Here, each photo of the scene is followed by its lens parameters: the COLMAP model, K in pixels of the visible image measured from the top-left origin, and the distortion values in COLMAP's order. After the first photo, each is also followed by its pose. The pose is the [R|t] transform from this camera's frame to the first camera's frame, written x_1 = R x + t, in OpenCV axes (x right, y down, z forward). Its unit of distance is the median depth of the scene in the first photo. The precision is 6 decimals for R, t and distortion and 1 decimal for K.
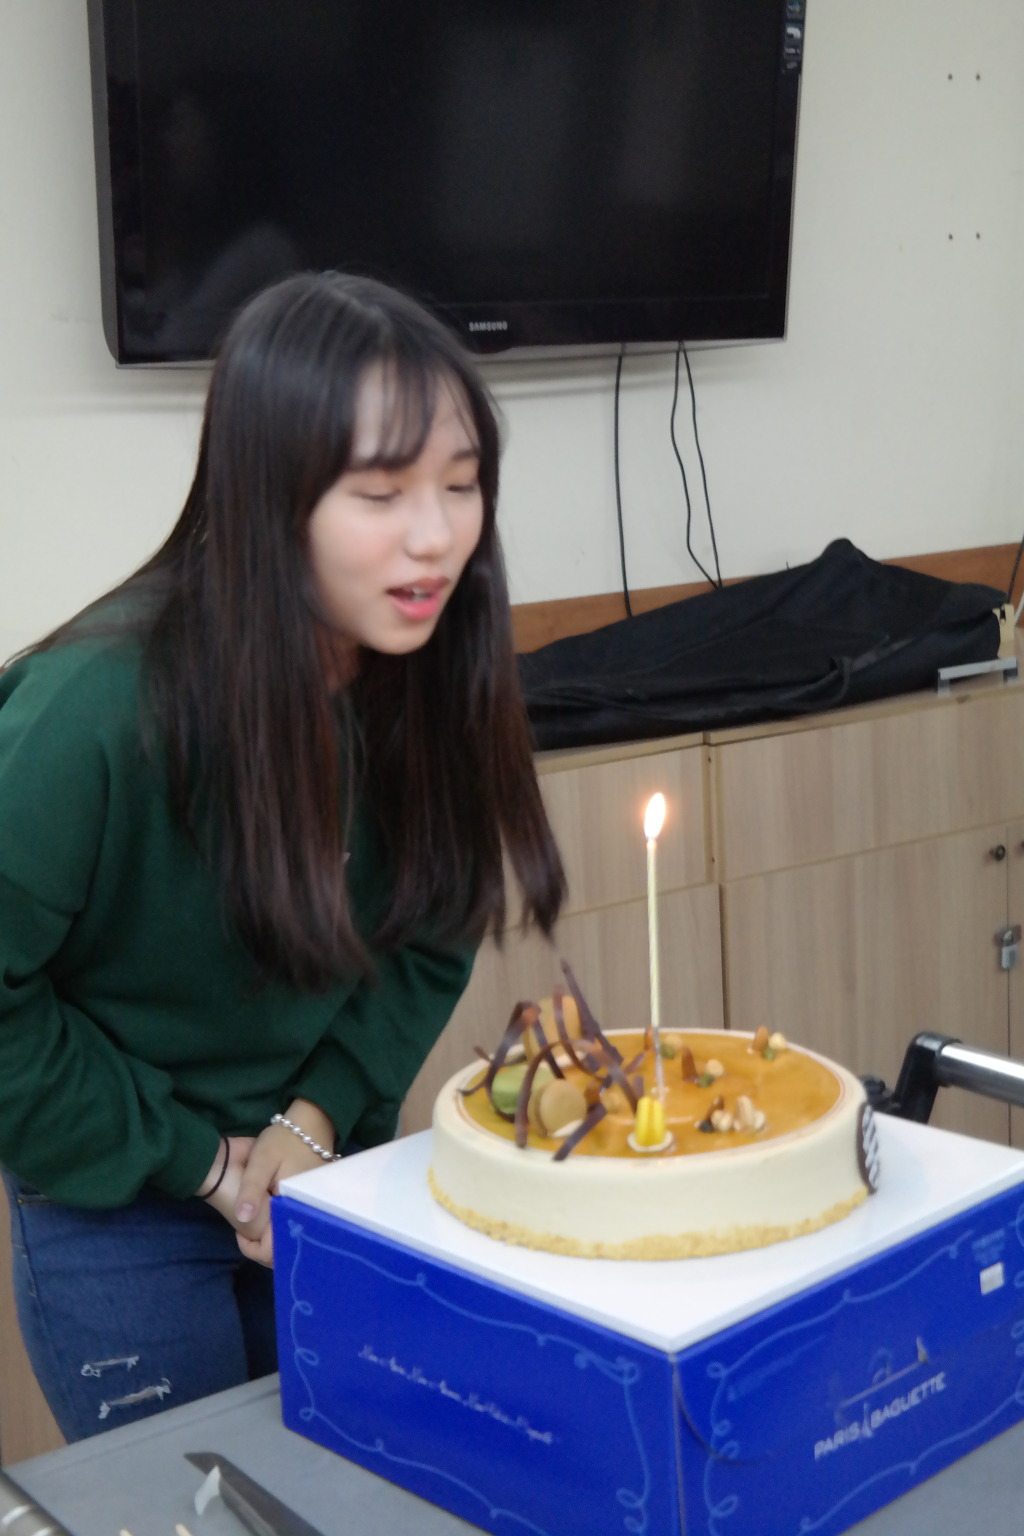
lens RADIAL K [[2232.4, 0, 519.1], [0, 2232.4, 834.1], [0, 0, 1]] dist [-0.012802, 1.176945]
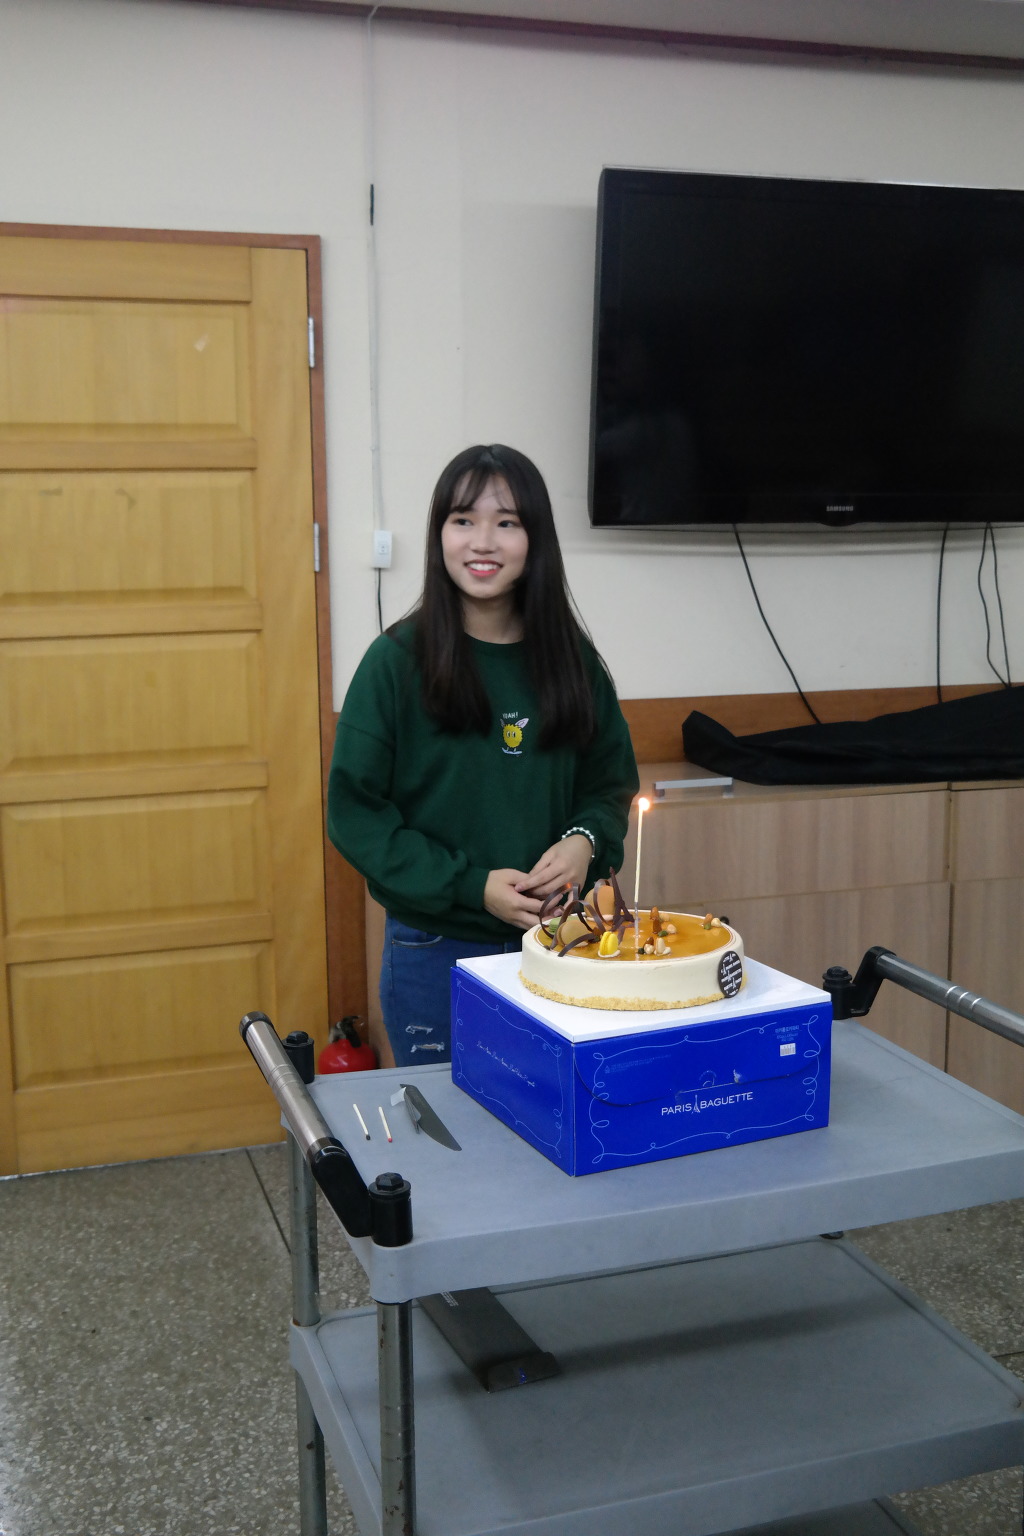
lens RADIAL K [[1619.5, 0, 512.0], [0, 1619.5, 768.0], [0, 0, 1]] dist [0.000138, -0.000978]
pose [[0.953422, 0.088833, -0.288264, 0.116349], [-0.101379, 0.994429, -0.028860, 0.006651], [0.284094, 0.056739, 0.957116, -0.132474]]
